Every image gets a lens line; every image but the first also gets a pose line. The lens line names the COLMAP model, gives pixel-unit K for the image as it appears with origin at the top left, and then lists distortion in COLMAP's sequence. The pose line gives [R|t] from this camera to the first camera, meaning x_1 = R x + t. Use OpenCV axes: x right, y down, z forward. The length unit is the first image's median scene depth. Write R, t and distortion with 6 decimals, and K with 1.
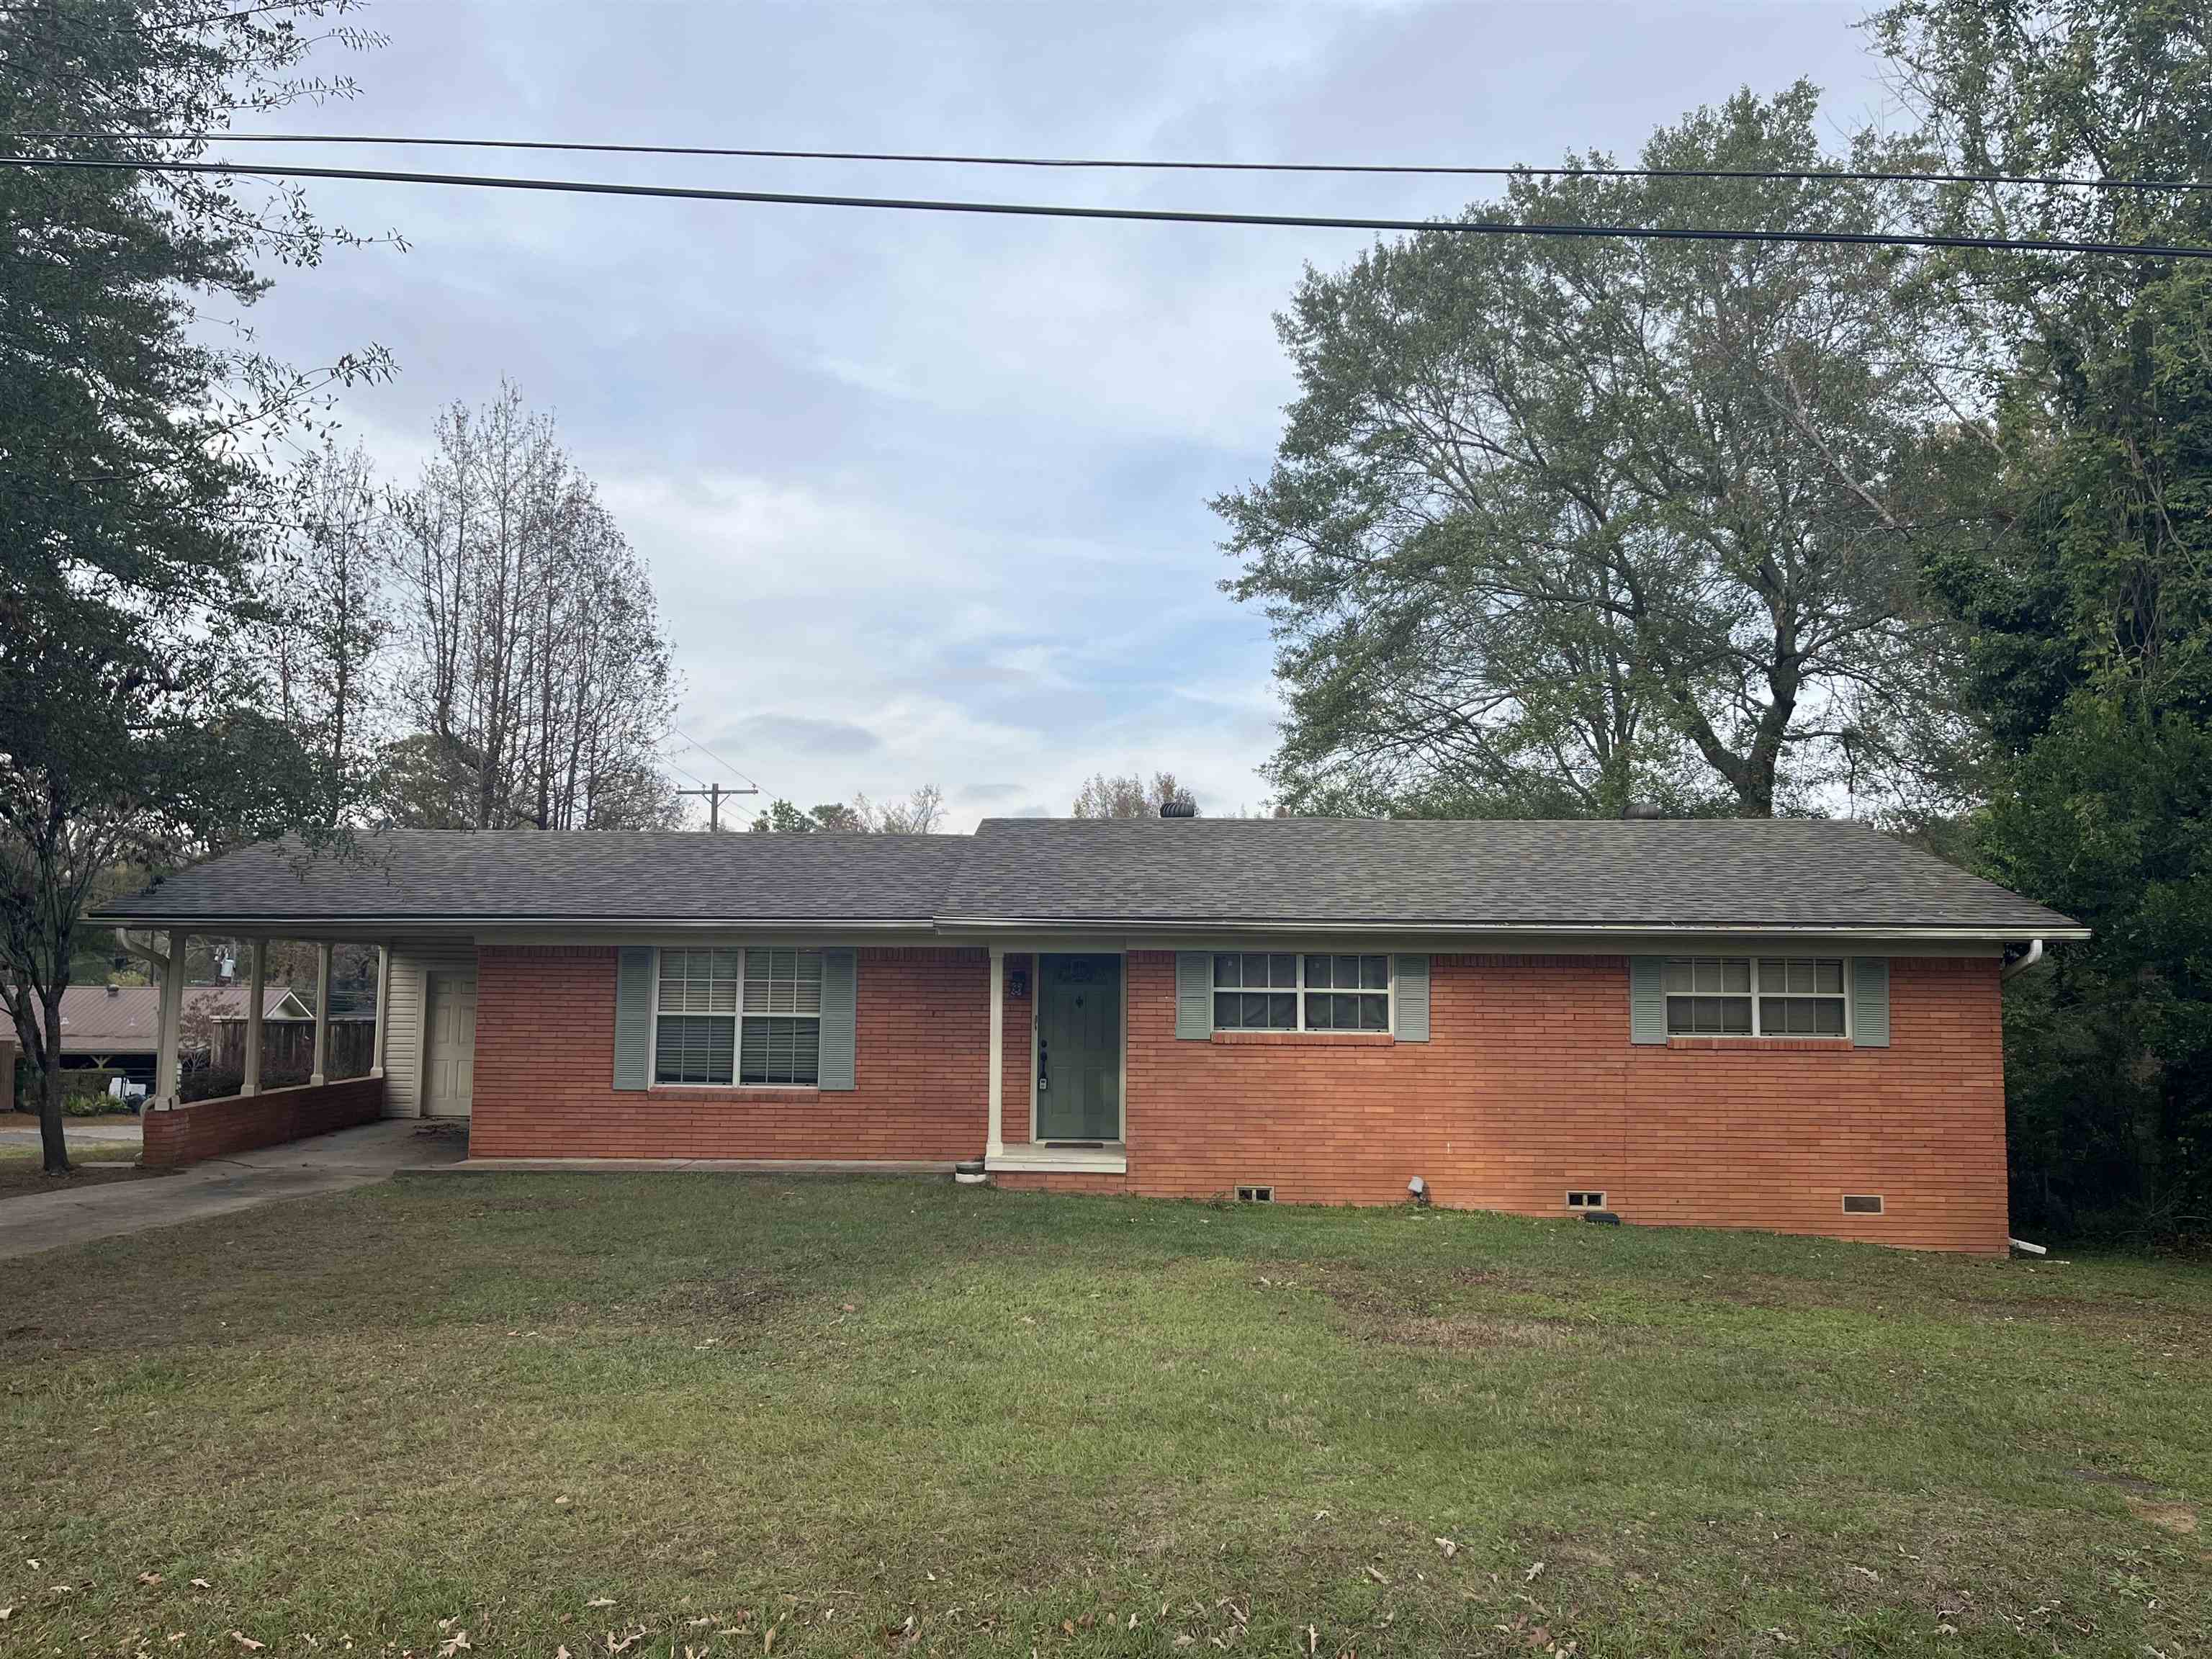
lens RADIAL K [[1670.9, 0, 1101.5], [0, 1670.9, 832.9], [0, 0, 1]] dist [0.081759, -0.102408]
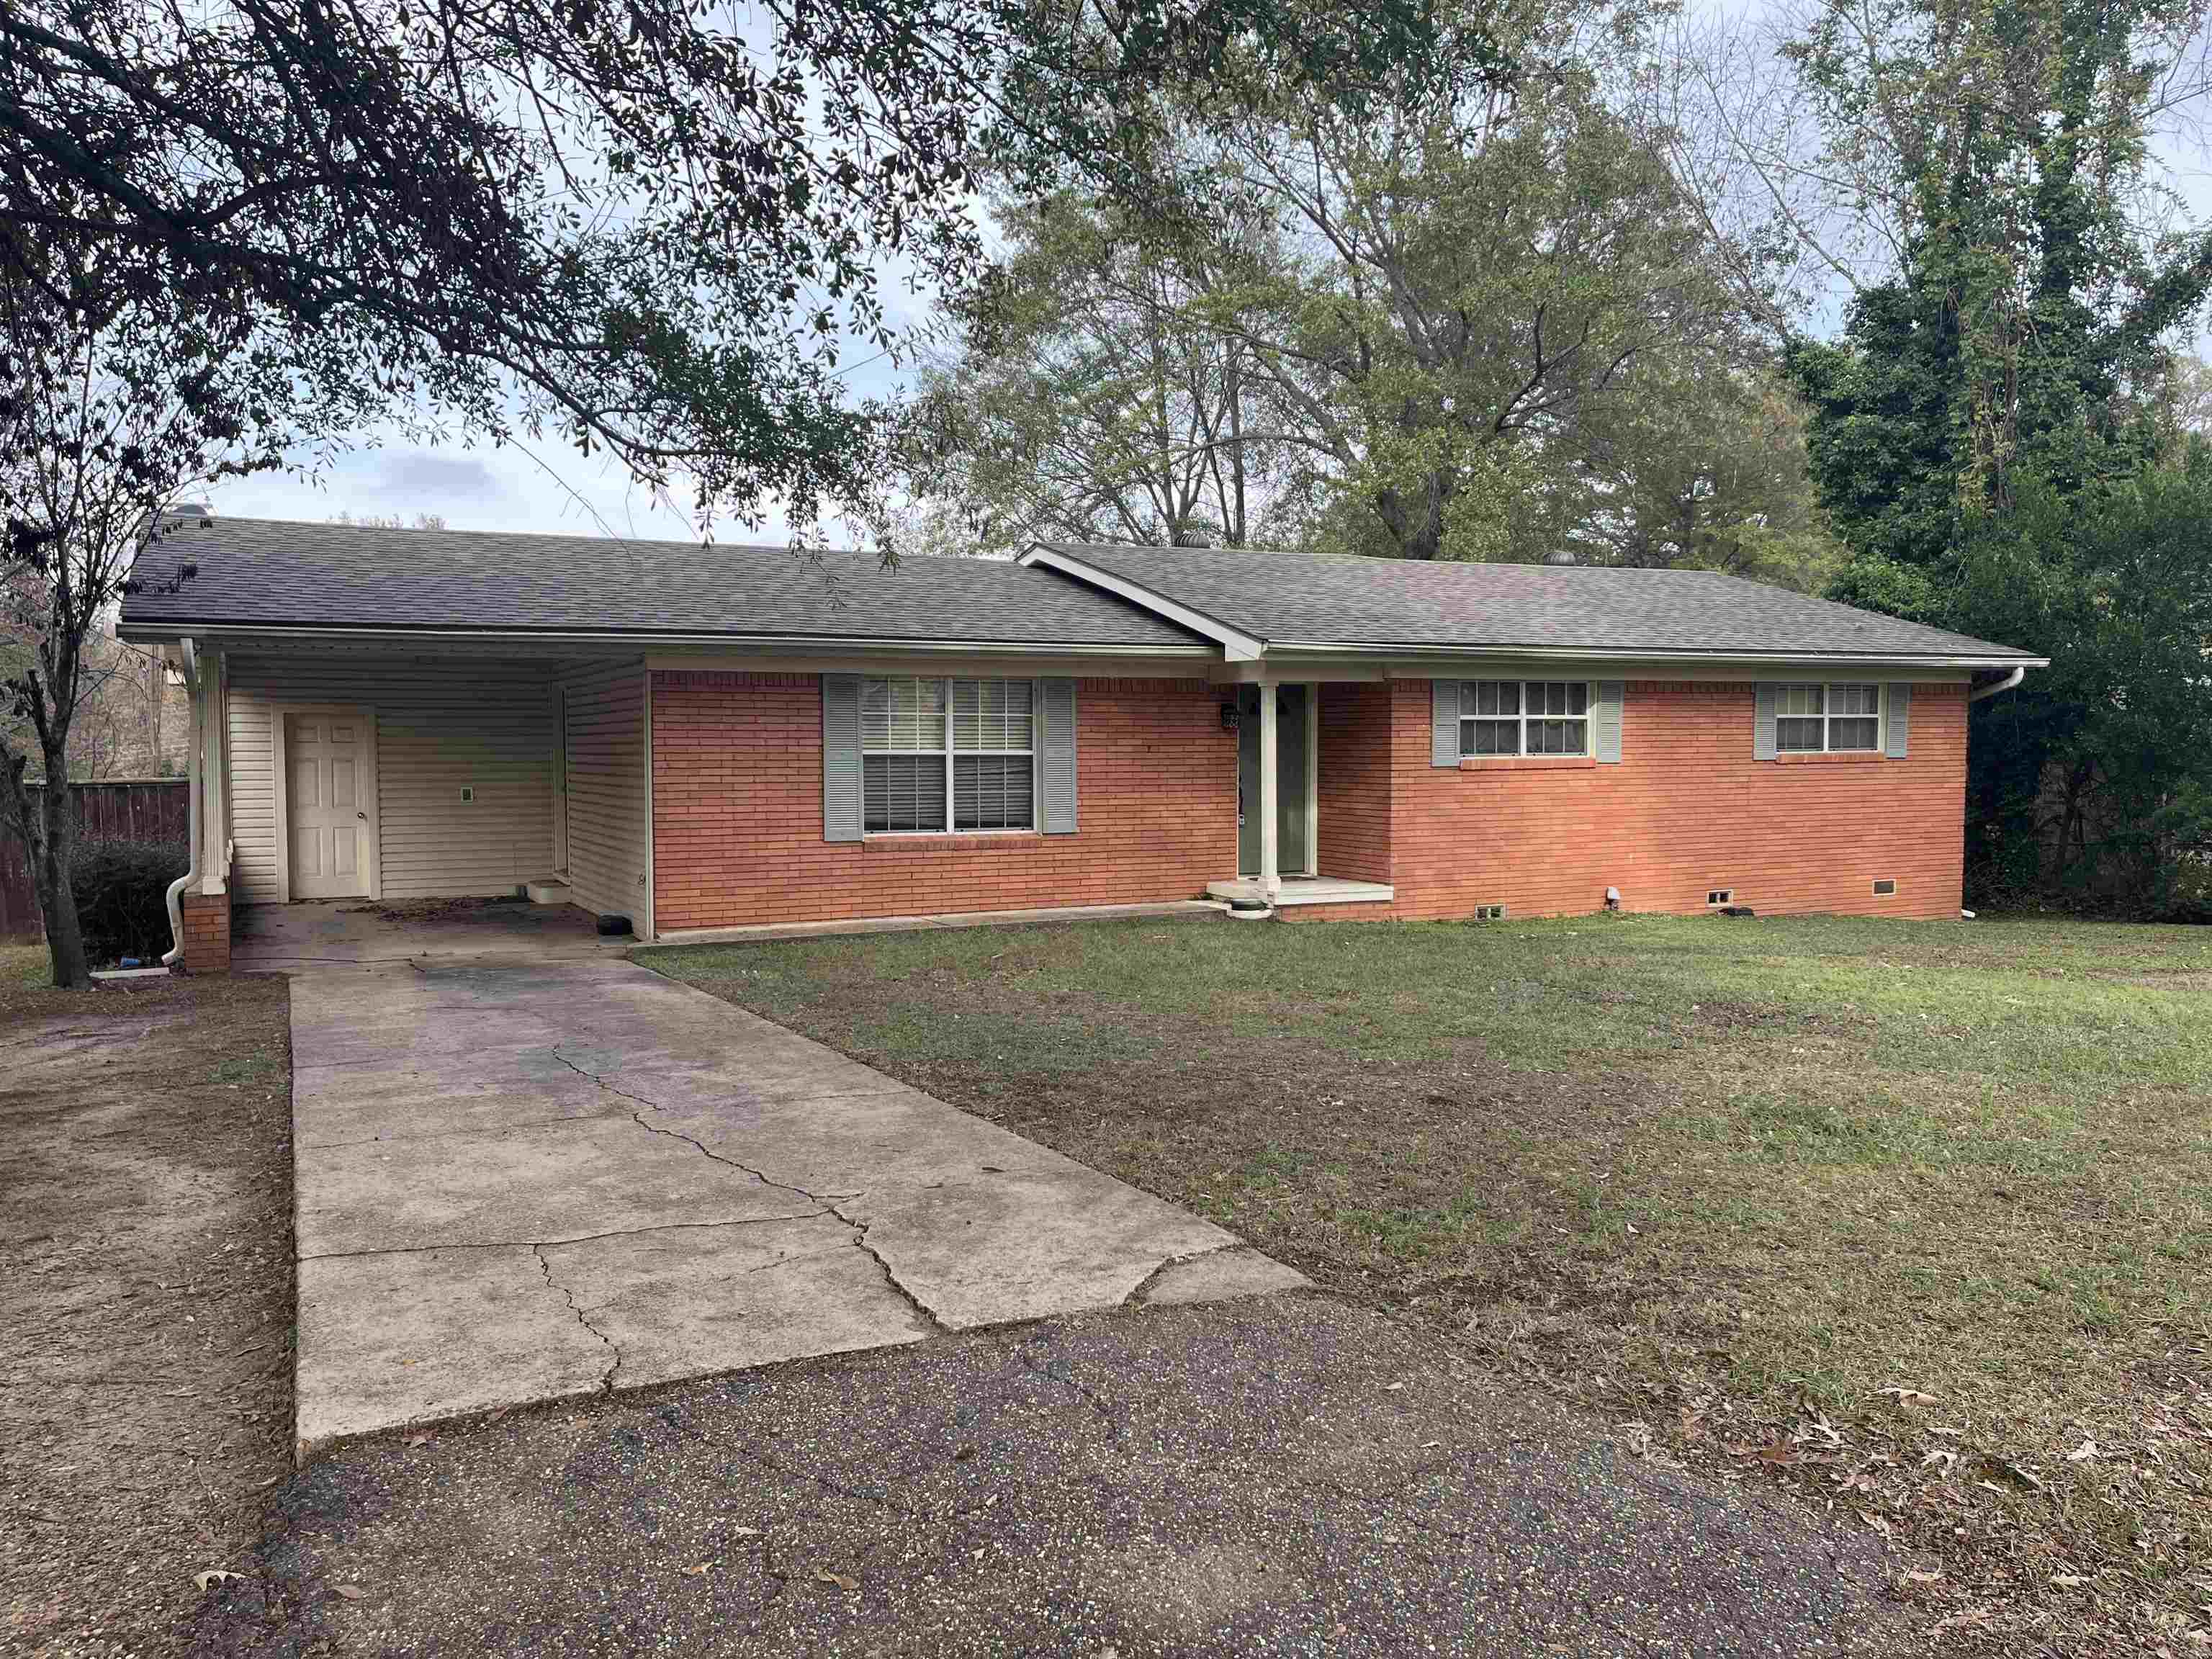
lens RADIAL K [[1664.6, 0, 1083.0], [0, 1664.6, 842.5], [0, 0, 1]] dist [0.087127, -0.112296]
pose [[0.882767, -0.041621, 0.467963, -0.570314], [-0.025030, 0.990487, 0.135310, 0.035310], [-0.469143, -0.131161, 0.873328, 0.200336]]
